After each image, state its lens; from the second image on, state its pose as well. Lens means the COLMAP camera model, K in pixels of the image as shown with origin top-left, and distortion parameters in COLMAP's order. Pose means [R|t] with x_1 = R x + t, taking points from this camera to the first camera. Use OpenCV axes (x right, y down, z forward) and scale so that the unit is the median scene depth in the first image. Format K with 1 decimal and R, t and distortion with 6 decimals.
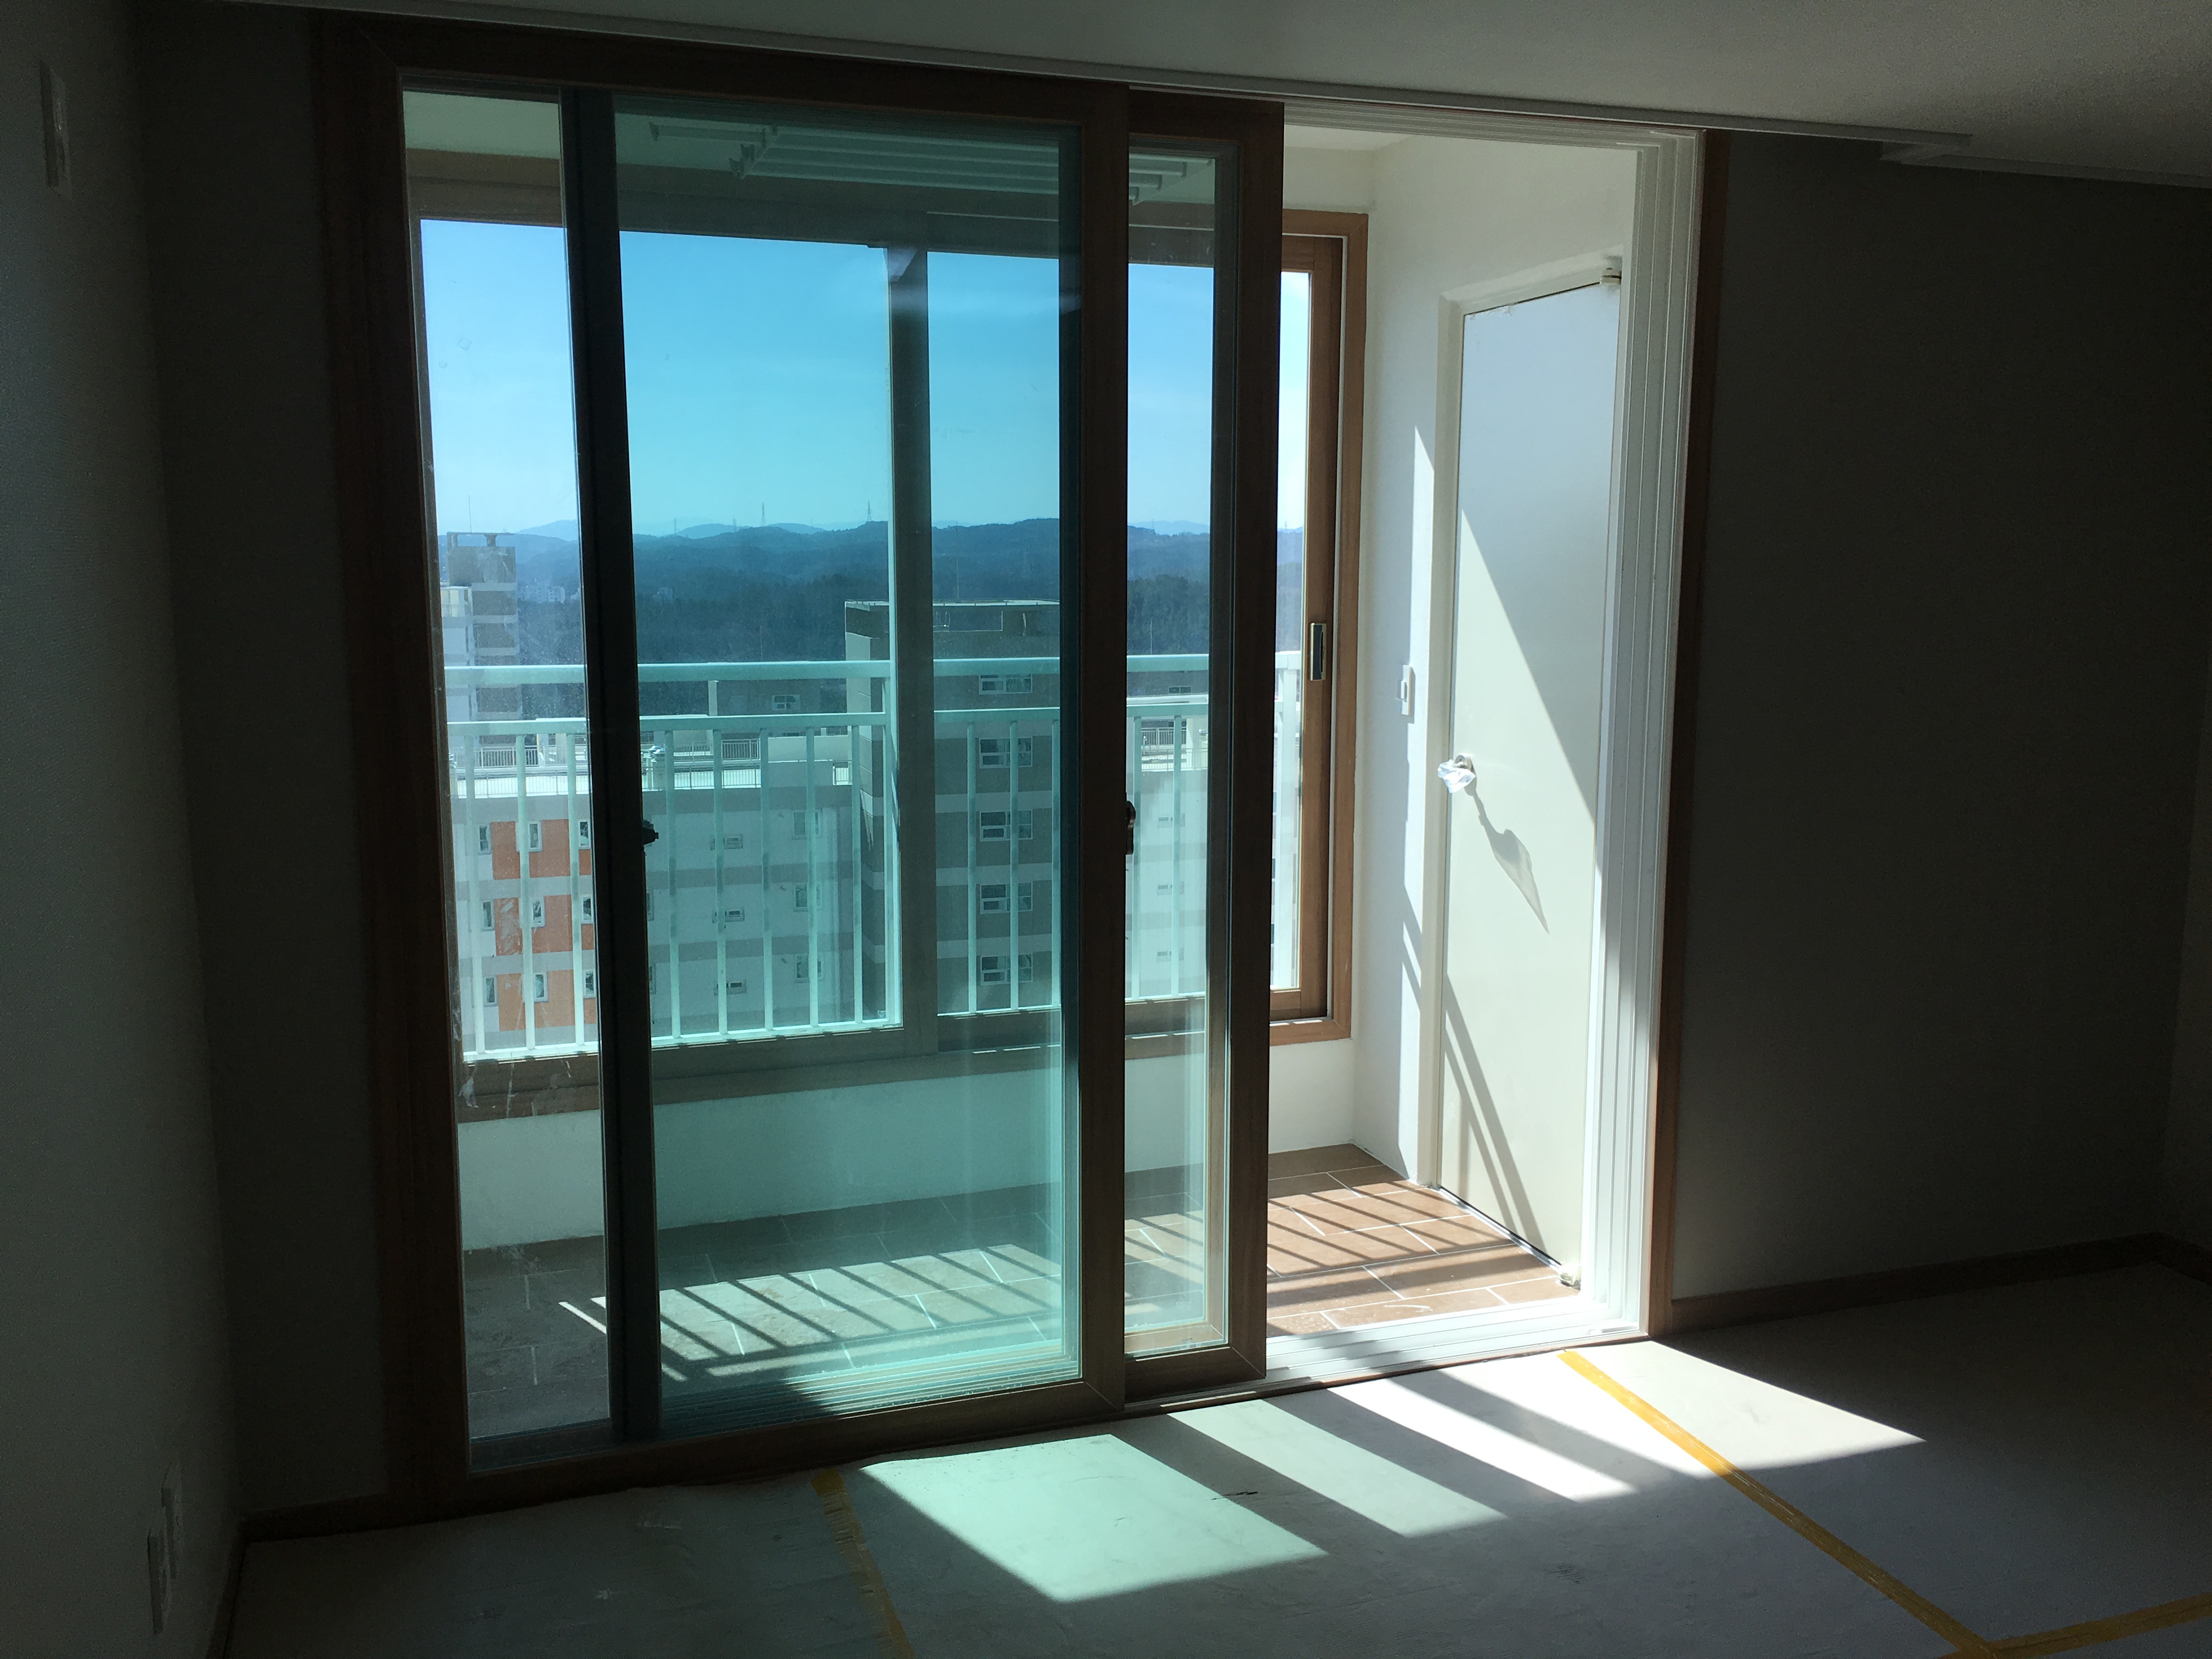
lens RADIAL K [[1832.9, 0, 1109.9], [0, 1832.9, 828.1], [0, 0, 1]] dist [0.063578, -0.090407]
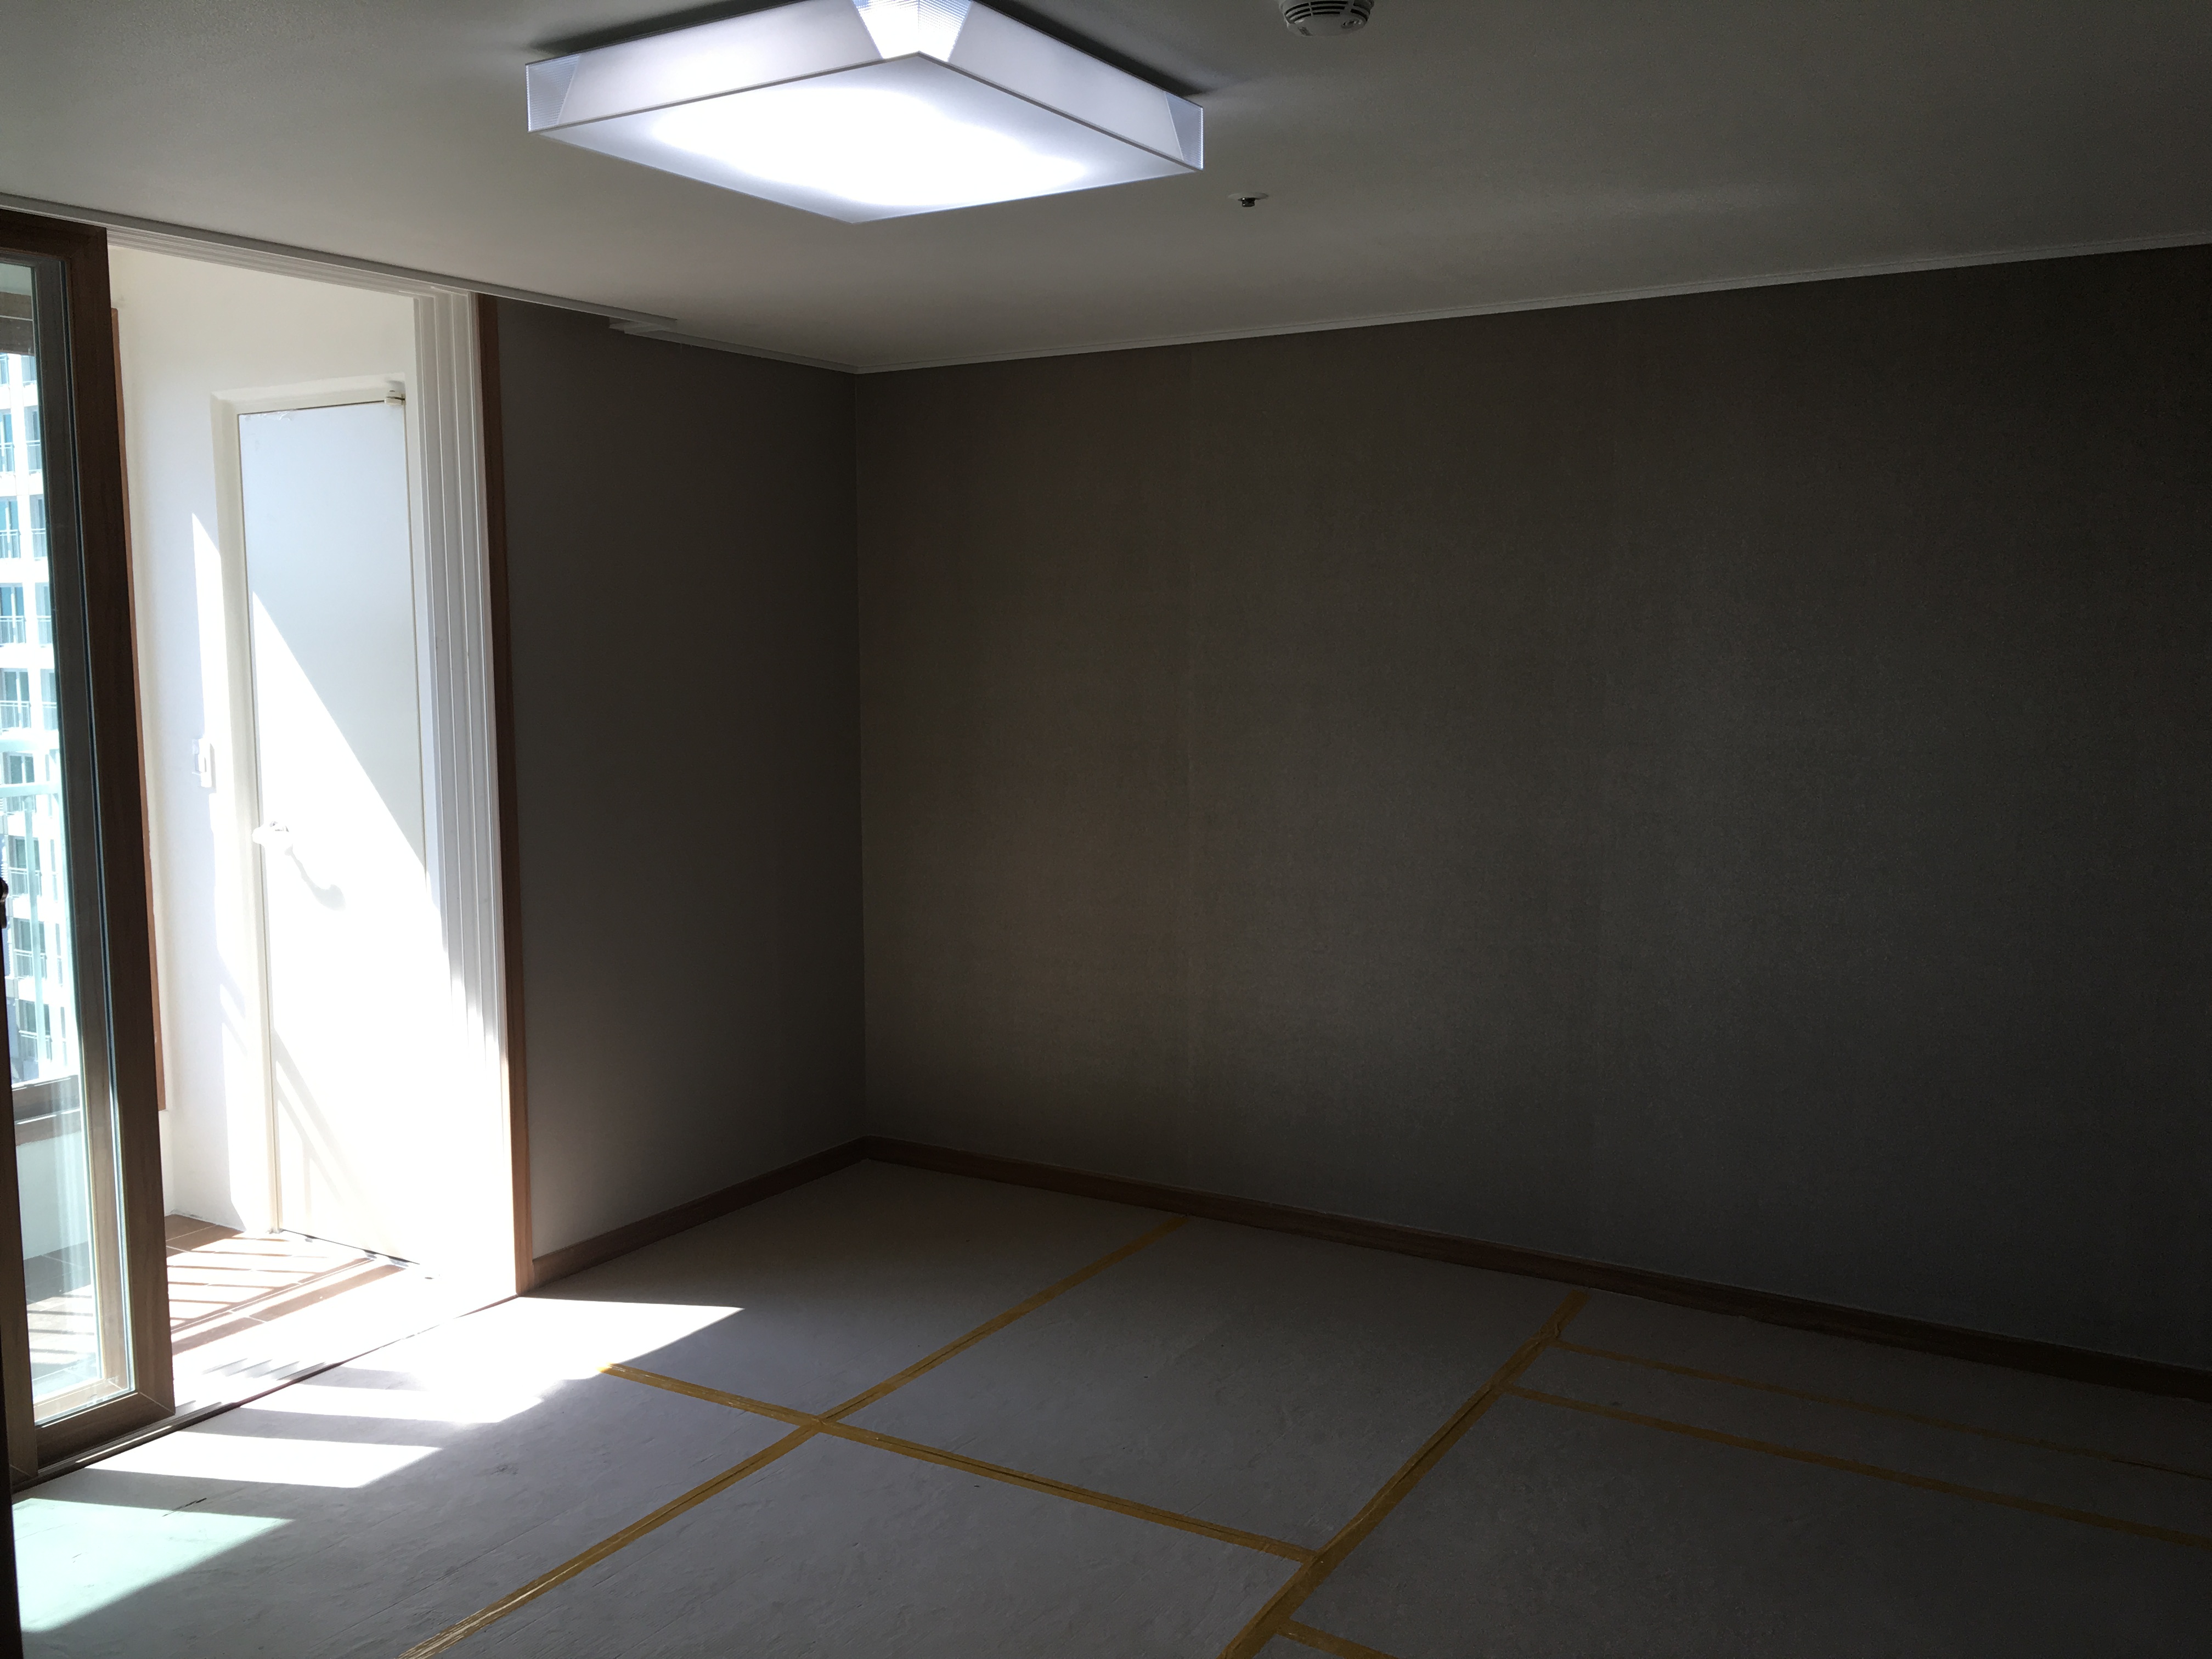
lens RADIAL K [[1832.9, 0, 1106.5], [0, 1832.9, 831.9], [0, 0, 1]] dist [0.063578, -0.090407]
pose [[0.764339, -0.074231, 0.640528, -0.160892], [0.098750, 0.995109, -0.002515, 0.022119], [-0.637208, 0.065174, 0.767931, -0.172528]]
